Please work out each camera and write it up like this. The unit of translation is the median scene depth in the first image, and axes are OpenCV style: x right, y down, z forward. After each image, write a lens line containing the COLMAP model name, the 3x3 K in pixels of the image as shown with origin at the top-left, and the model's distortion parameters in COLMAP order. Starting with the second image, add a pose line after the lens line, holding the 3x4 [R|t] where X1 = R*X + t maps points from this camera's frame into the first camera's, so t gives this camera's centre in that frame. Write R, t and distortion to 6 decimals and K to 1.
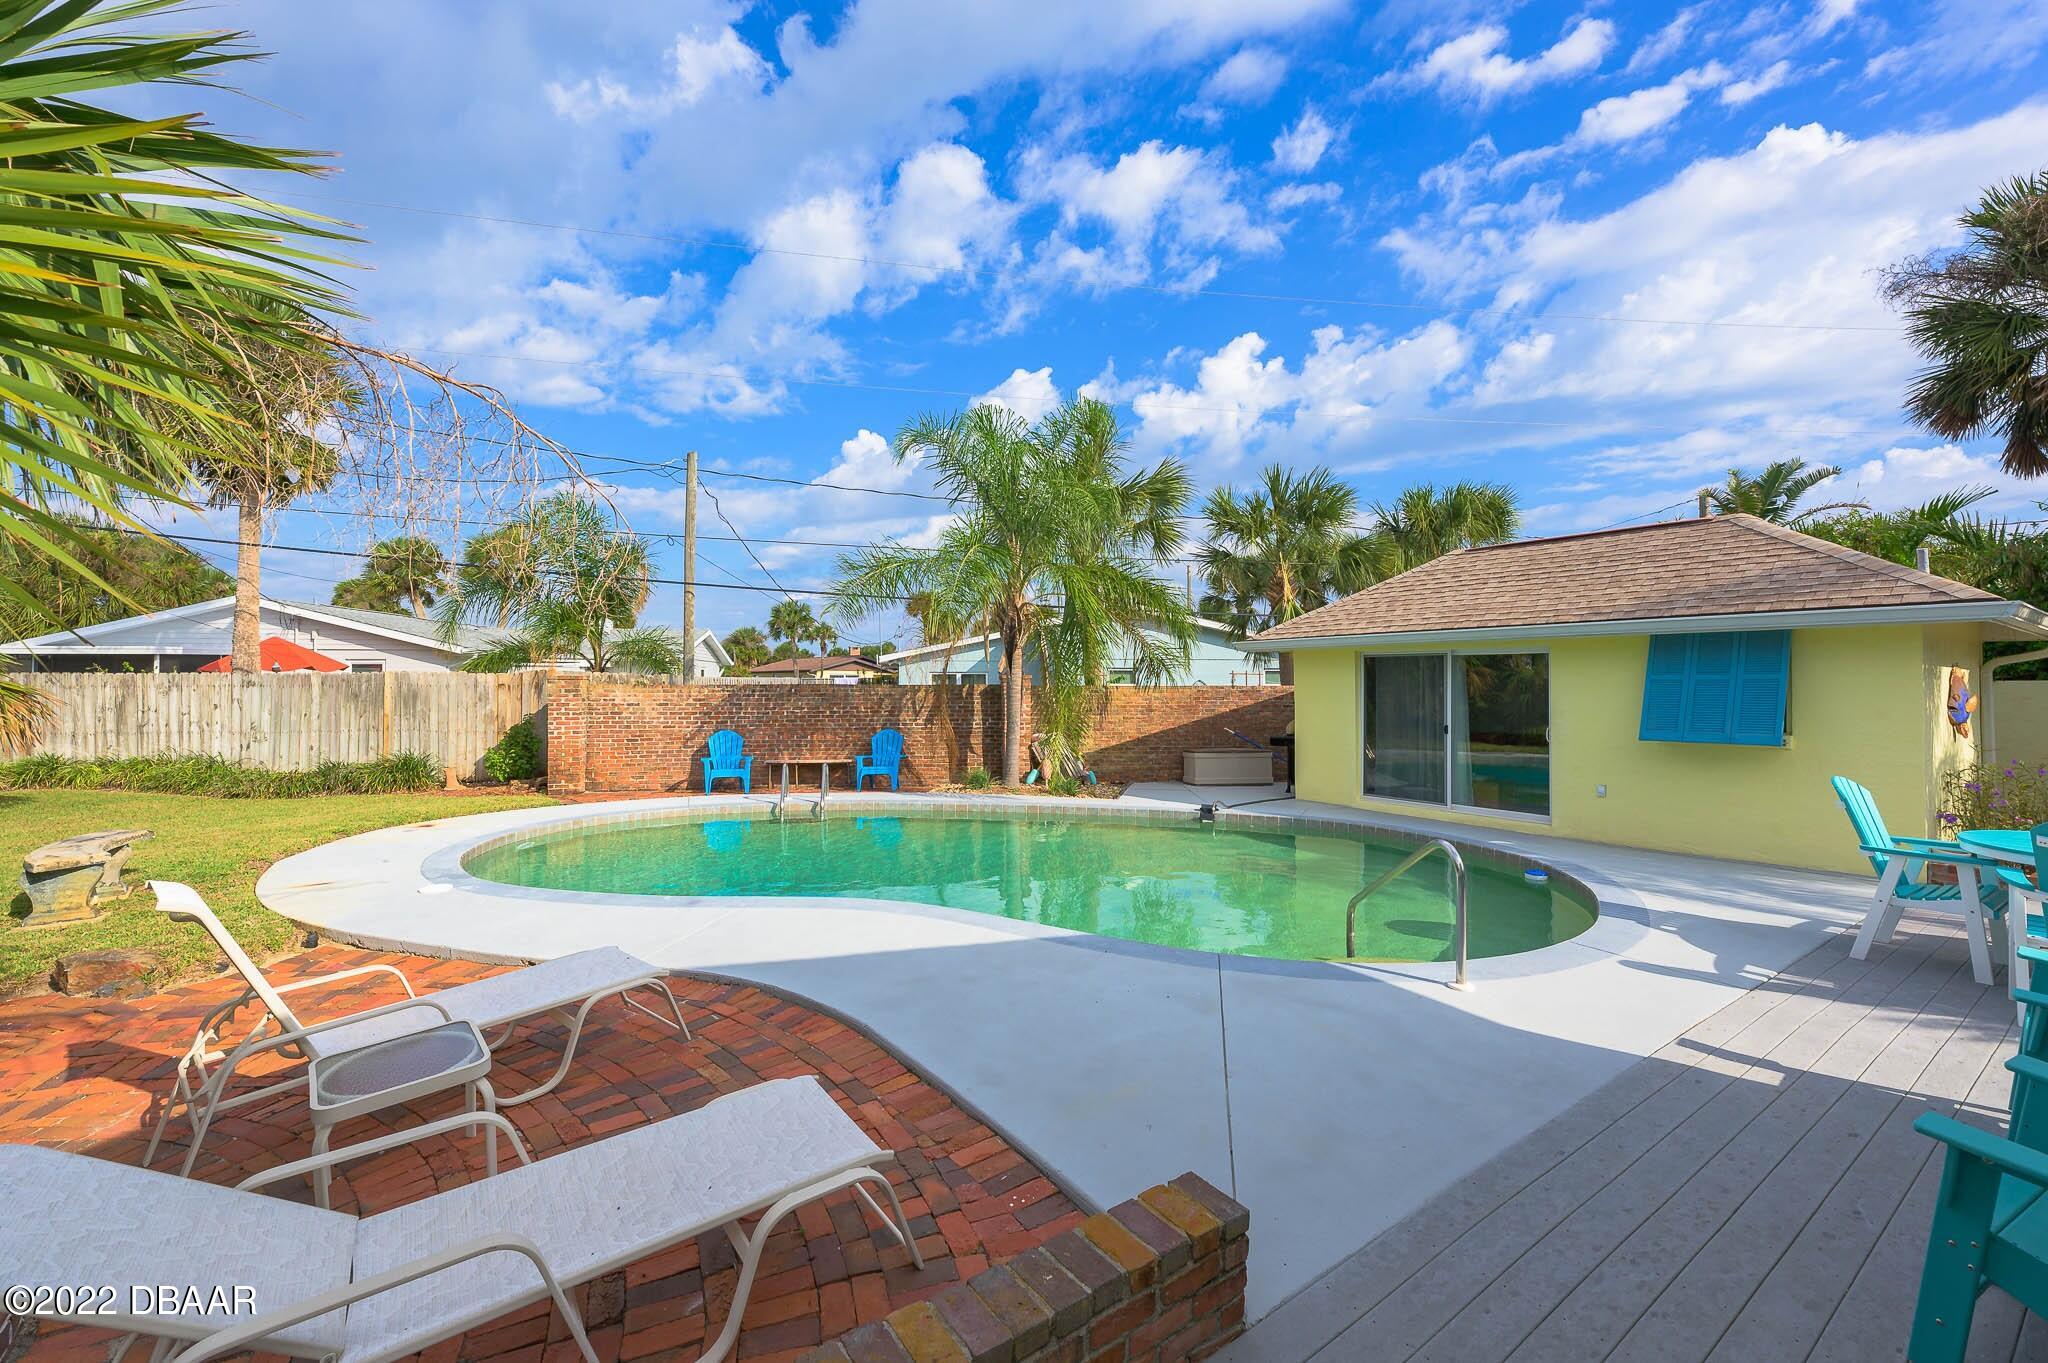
lens RADIAL K [[813.3, 0, 1034.2], [0, 813.3, 675.4], [0, 0, 1]] dist [0.003861, -0.000064]
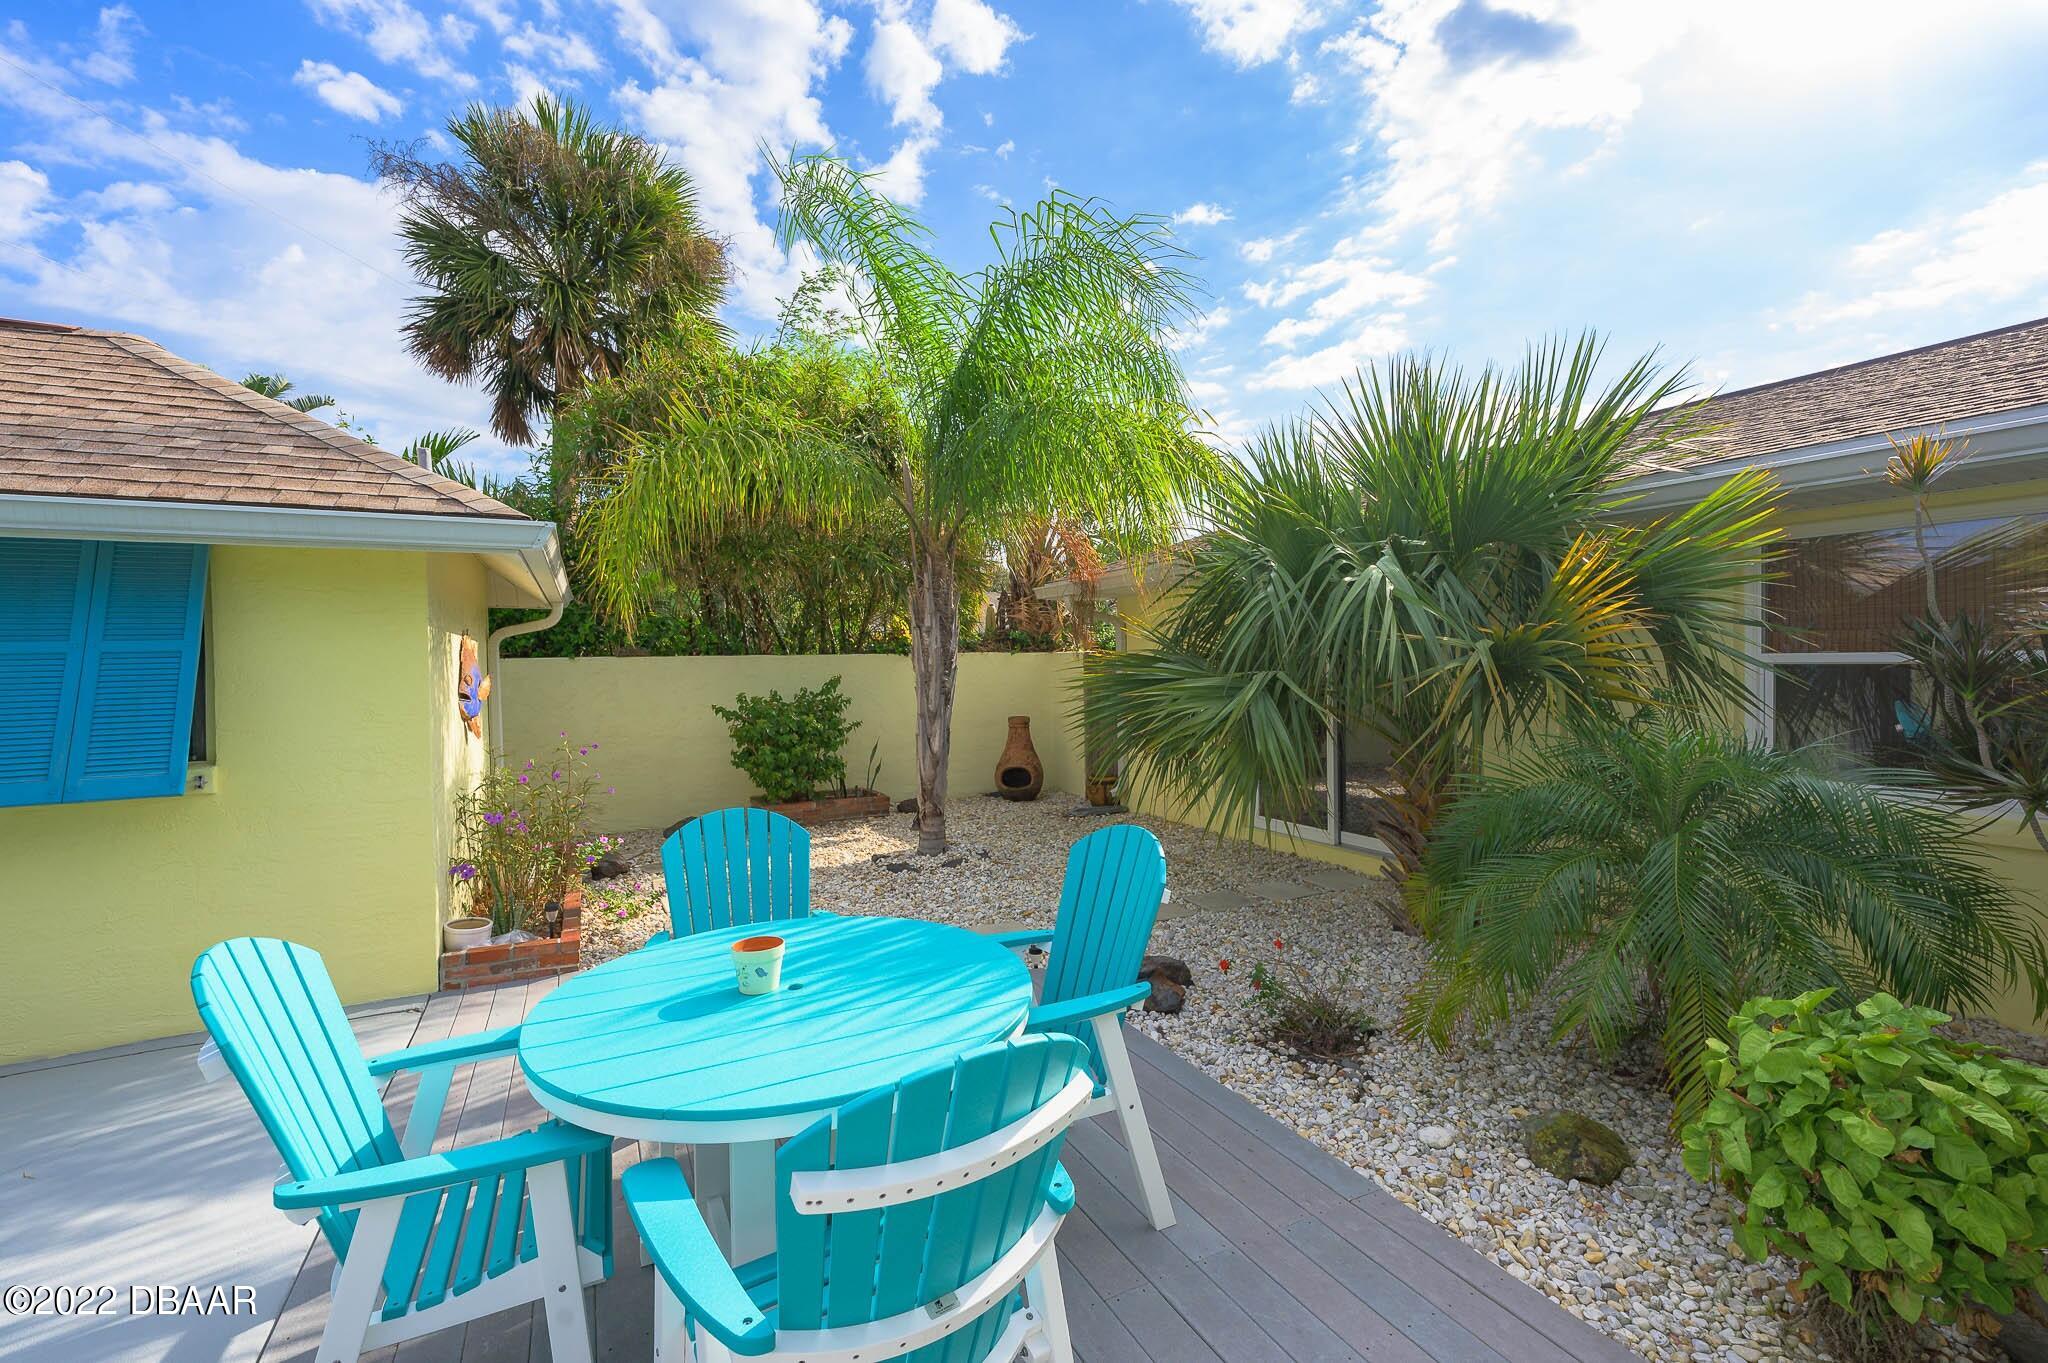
lens RADIAL K [[884.5, 0, 1021.5], [0, 884.5, 668.7], [0, 0, 1]] dist [0.003856, 0.000216]
pose [[0.147178, -0.012104, 0.989036, 0.413080], [0.007553, 0.999910, 0.011113, 0.011299], [-0.989081, 0.005835, 0.147256, 0.384901]]
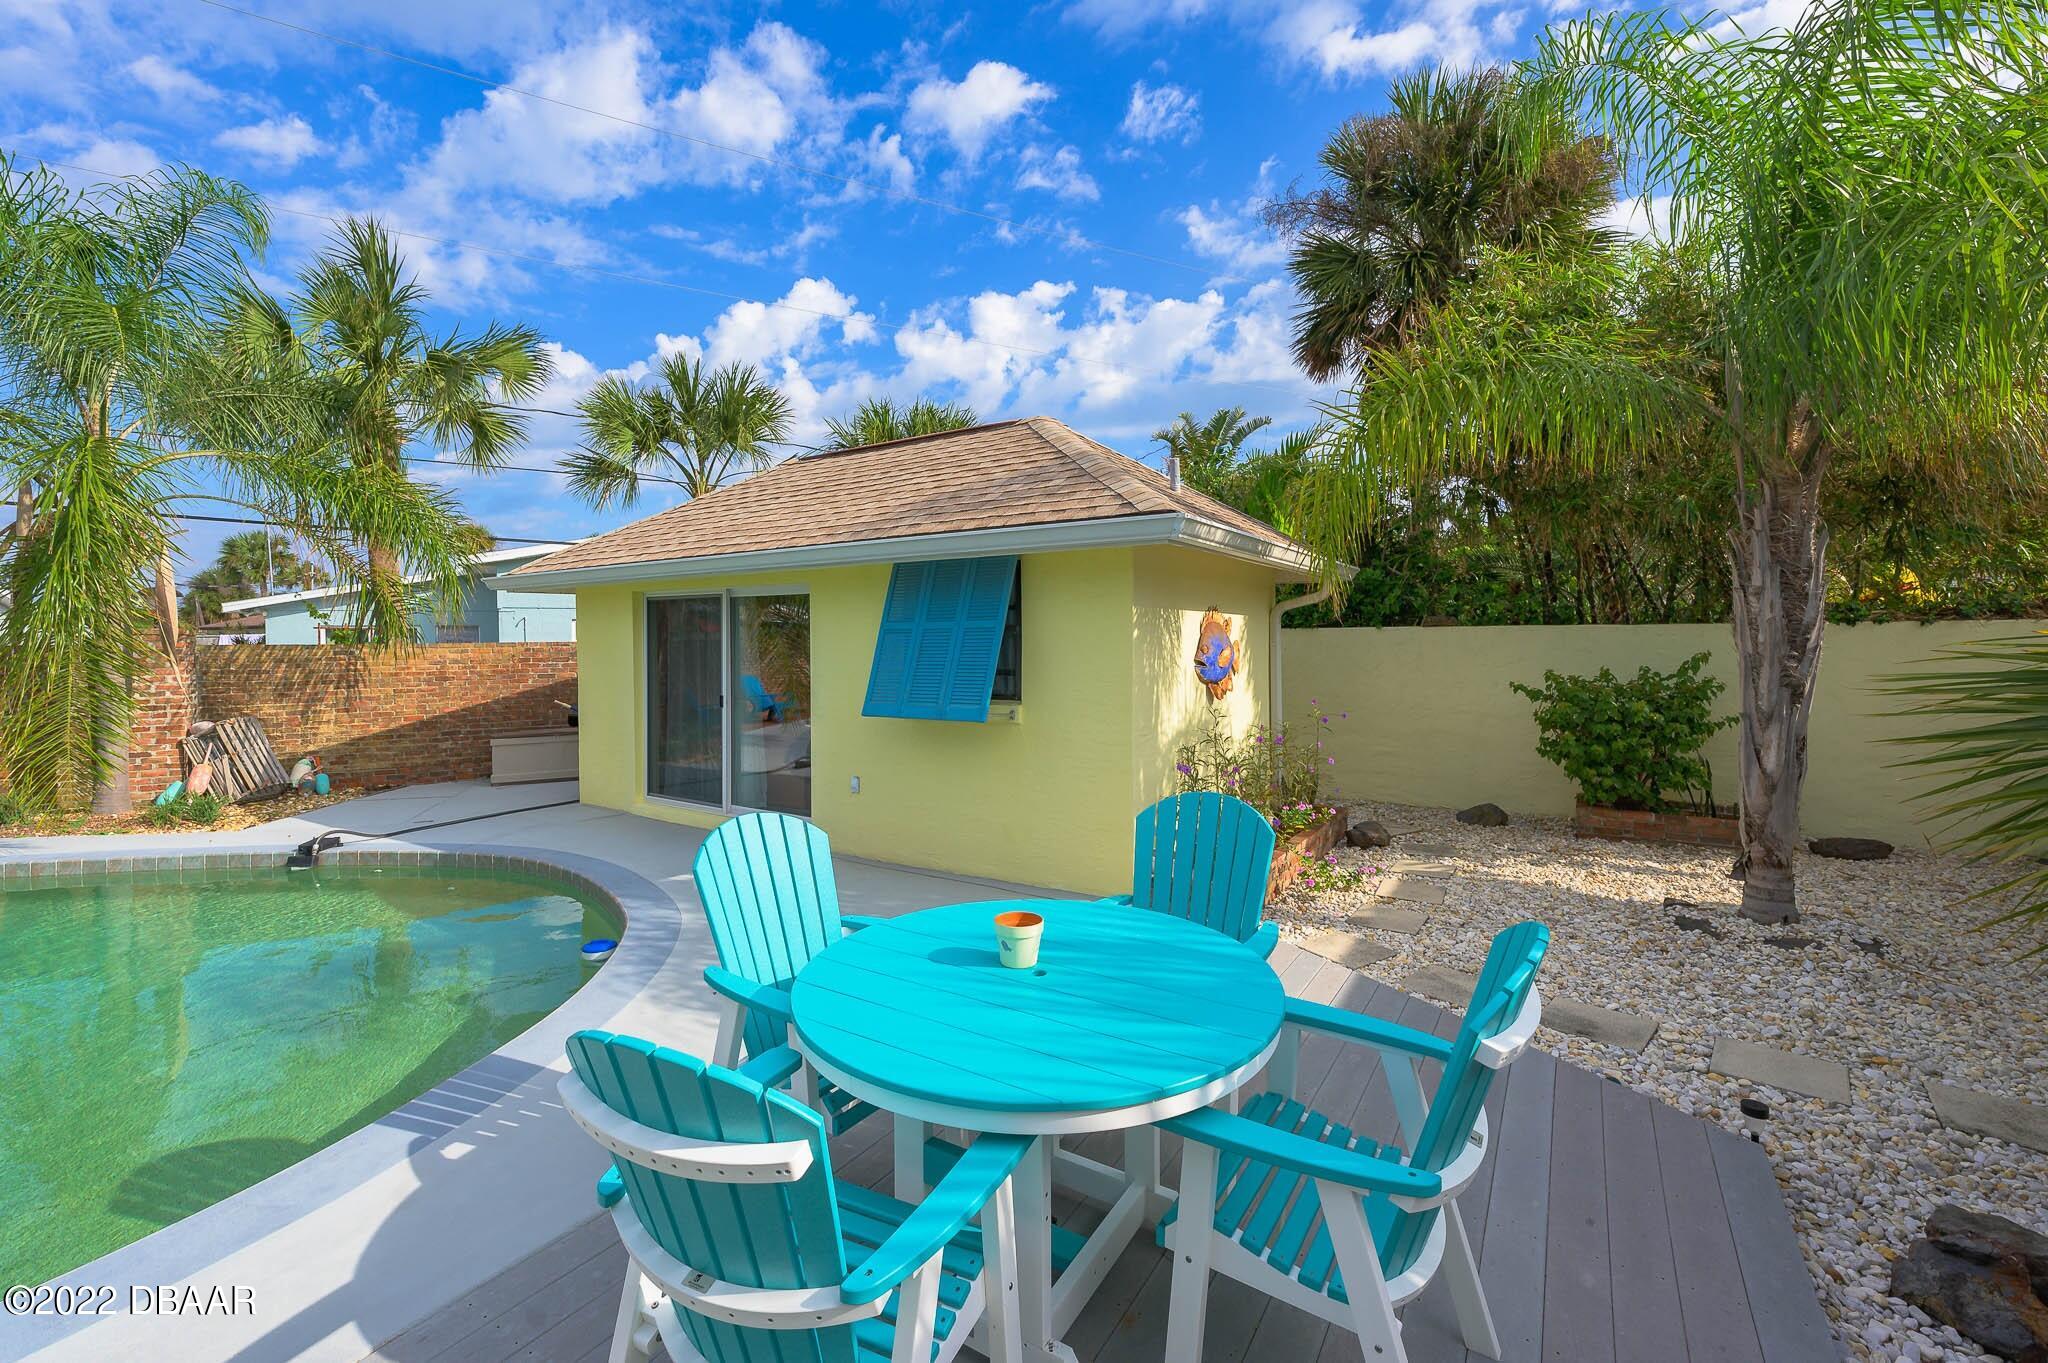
lens RADIAL K [[863.8, 0, 996.7], [0, 863.8, 625.2], [0, 0, 1]] dist [0.009360, 0.000324]
pose [[0.931490, -0.002069, 0.363762, 0.552708], [0.004168, 0.999979, -0.004985, 0.006279], [-0.363744, 0.006160, 0.931479, 0.257683]]
